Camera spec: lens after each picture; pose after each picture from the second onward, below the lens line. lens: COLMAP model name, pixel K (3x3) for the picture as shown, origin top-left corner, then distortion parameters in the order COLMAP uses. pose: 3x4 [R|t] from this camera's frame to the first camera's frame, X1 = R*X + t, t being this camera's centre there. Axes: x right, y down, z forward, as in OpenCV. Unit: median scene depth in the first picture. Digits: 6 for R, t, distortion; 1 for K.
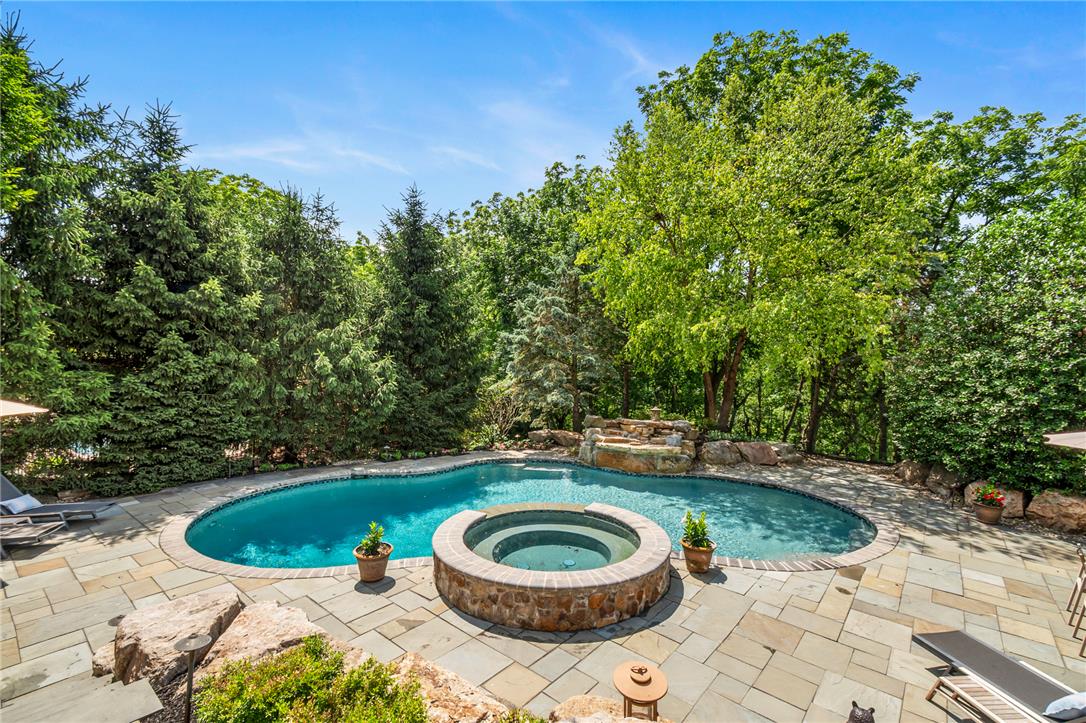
lens RADIAL K [[484.7, 0, 545.1], [0, 484.7, 365.6], [0, 0, 1]] dist [0.005704, 0.000589]
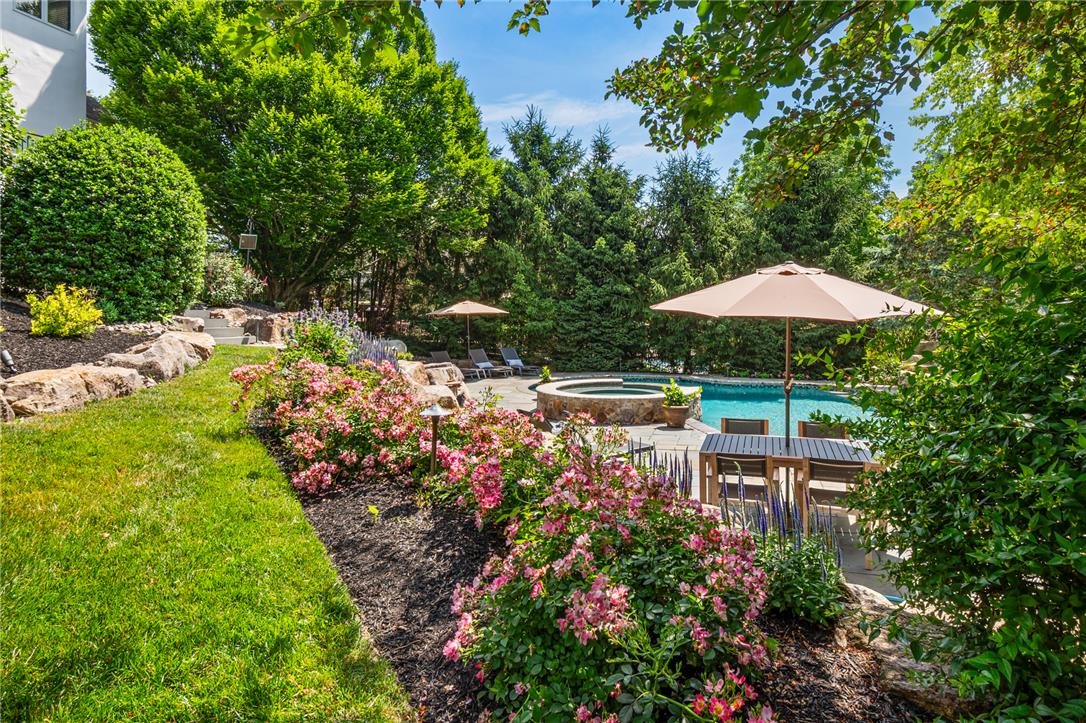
lens RADIAL K [[638.0, 0, 540.2], [0, 638.0, 295.4], [0, 0, 1]] dist [0.004985, -0.001838]
pose [[0.404578, -0.049250, -0.913176, 1.113083], [0.006699, 0.998682, -0.050893, 0.111033], [0.914479, 0.014473, 0.404374, 0.014938]]
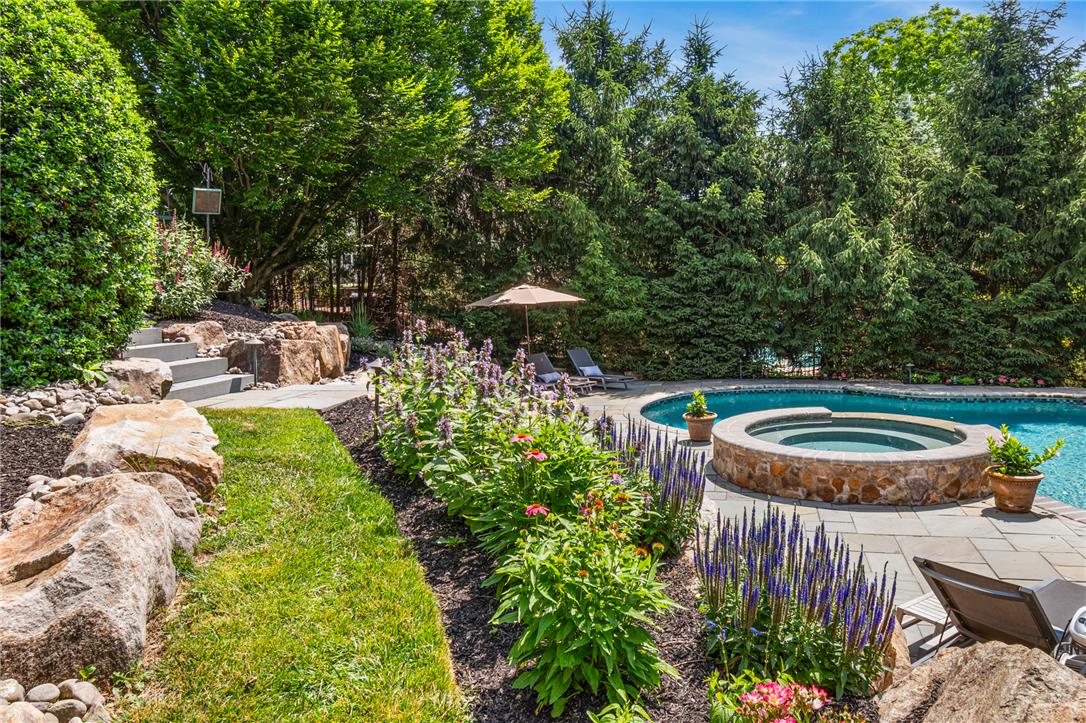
lens RADIAL K [[756.9, 0, 541.9], [0, 756.9, 362.1], [0, 0, 1]] dist [0.006124, -0.008438]
pose [[0.428310, 0.055255, -0.901941, 0.662308], [0.036691, 0.996242, 0.078456, 0.064391], [0.902887, -0.066697, 0.424673, -0.043447]]
